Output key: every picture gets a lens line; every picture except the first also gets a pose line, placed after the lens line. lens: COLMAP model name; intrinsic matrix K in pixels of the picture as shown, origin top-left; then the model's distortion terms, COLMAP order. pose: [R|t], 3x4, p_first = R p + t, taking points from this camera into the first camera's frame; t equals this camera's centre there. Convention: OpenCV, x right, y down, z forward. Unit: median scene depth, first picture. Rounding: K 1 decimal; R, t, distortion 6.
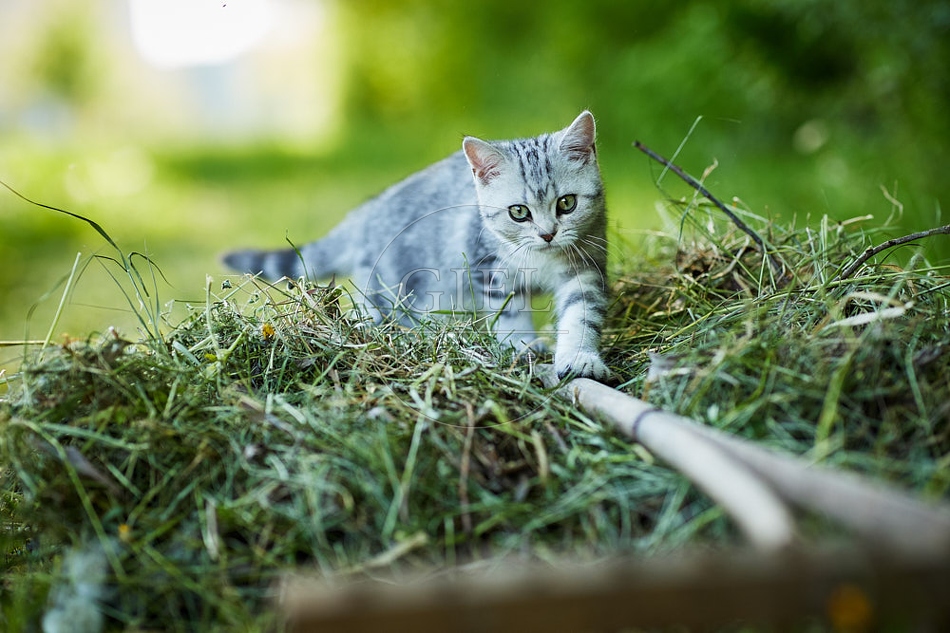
lens RADIAL K [[2376.7, 0, 475.0], [0, 2376.7, 316.5], [0, 0, 1]] dist [0.134080, 1.066050]
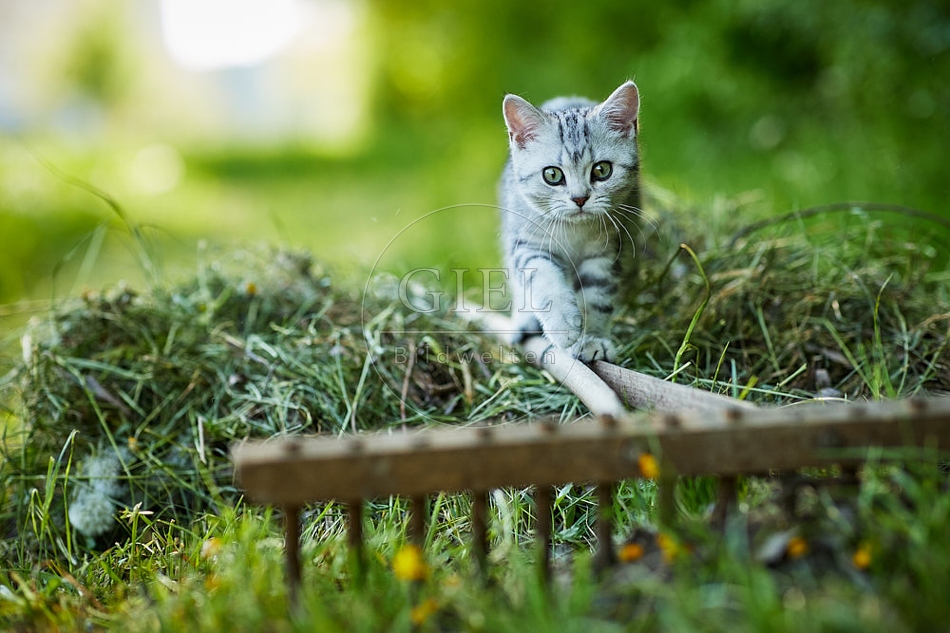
lens RADIAL K [[2376.7, 0, 475.0], [0, 2376.7, 316.5], [0, 0, 1]] dist [0.134080, 1.066050]
pose [[0.999902, -0.003032, -0.013654, 0.049192], [0.003030, 0.999995, -0.000172, 0.023854], [0.013654, 0.000130, 0.999907, -0.244273]]
